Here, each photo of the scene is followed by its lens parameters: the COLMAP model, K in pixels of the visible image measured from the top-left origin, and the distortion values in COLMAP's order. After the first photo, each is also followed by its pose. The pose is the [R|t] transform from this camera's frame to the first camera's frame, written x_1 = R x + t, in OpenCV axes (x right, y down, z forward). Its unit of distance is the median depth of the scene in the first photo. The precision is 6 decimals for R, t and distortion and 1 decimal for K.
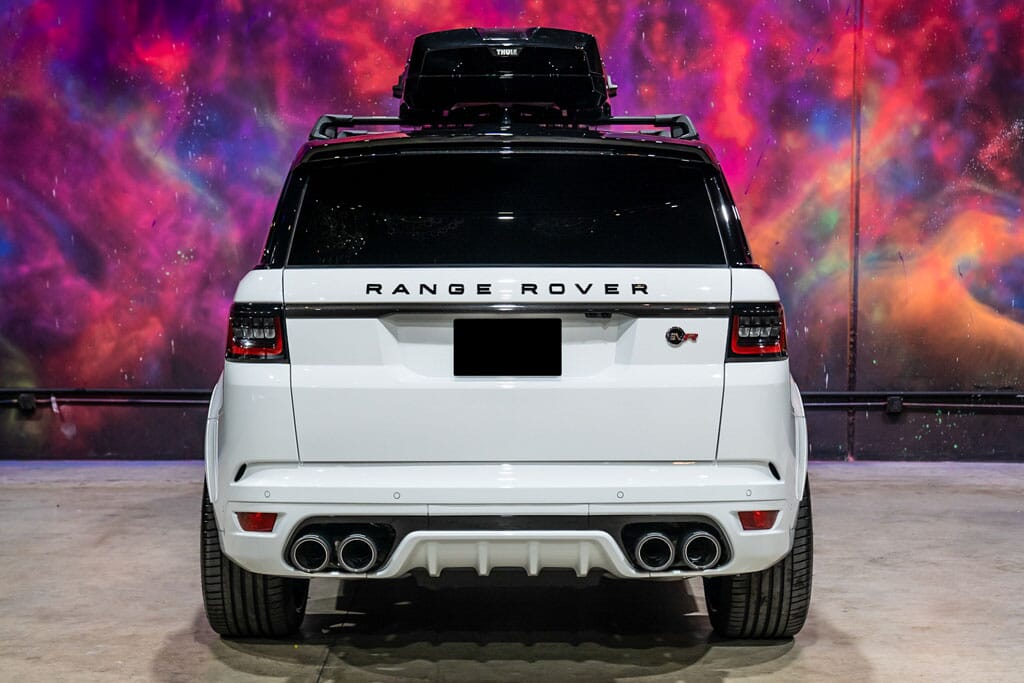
lens RADIAL K [[1450.3, 0, 535.1], [0, 1450.3, 342.3], [0, 0, 1]] dist [0.056303, 0.076463]
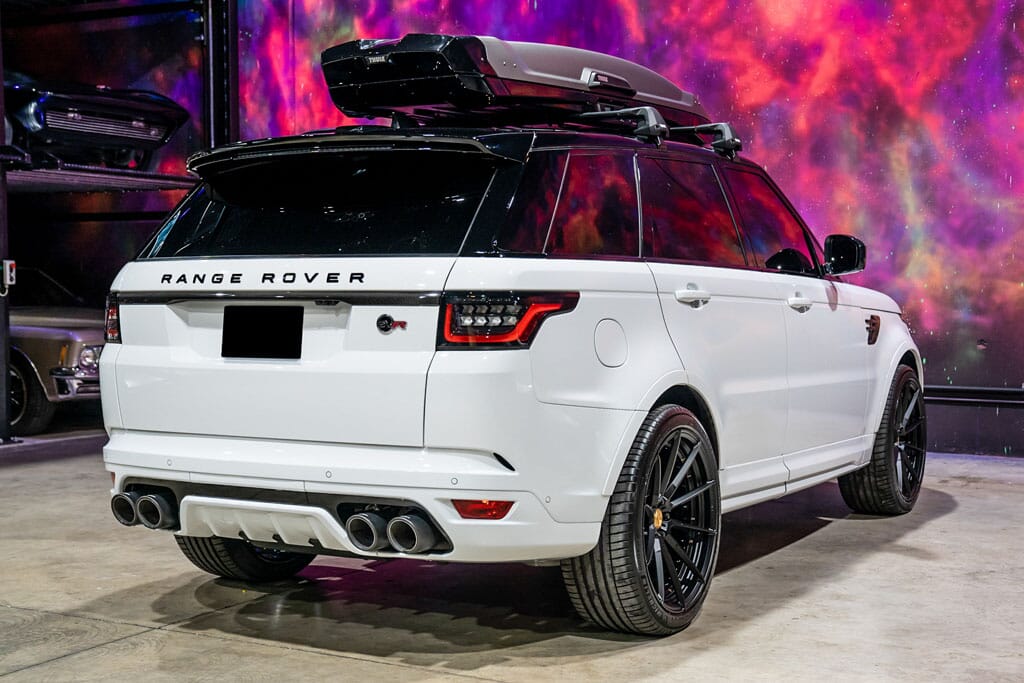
lens RADIAL K [[1269.1, 0, 596.9], [0, 1269.1, 341.4], [0, 0, 1]] dist [0.053303, 0.041087]
pose [[0.882139, 0.018062, -0.470644, 0.643881], [-0.015759, 0.999837, 0.008833, -0.001884], [0.470726, -0.000375, 0.882279, 0.274393]]
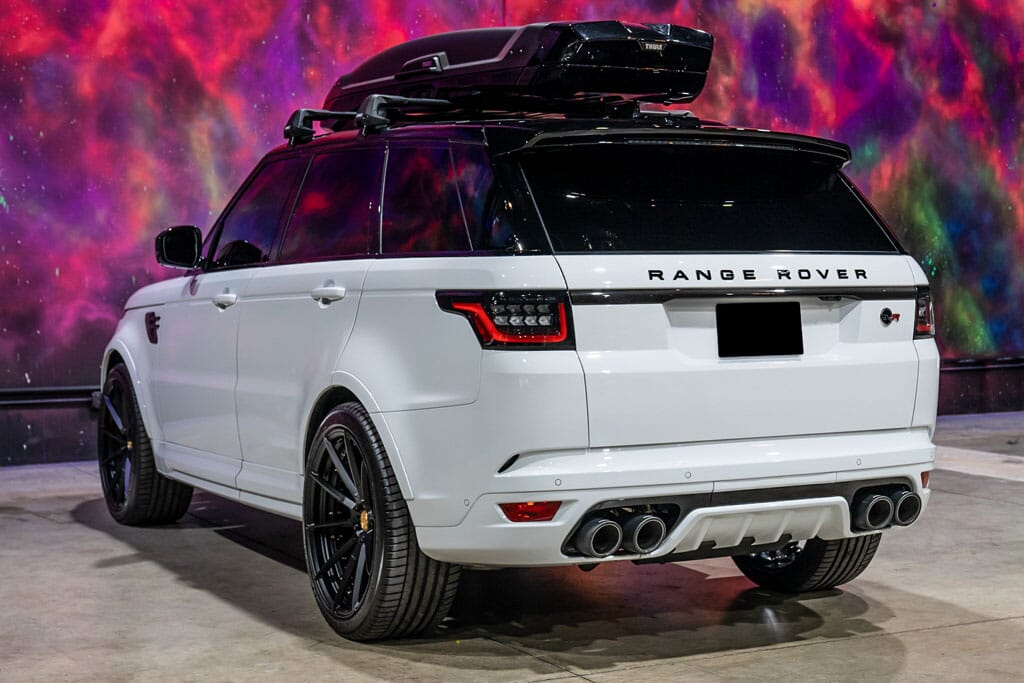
lens RADIAL K [[1450.3, 0, 535.1], [0, 1450.3, 342.3], [0, 0, 1]] dist [0.056303, 0.076463]
pose [[0.894931, -0.023142, 0.445605, -0.632207], [0.018435, 0.999719, 0.014897, -0.006006], [-0.445824, -0.005117, 0.895106, 0.122140]]
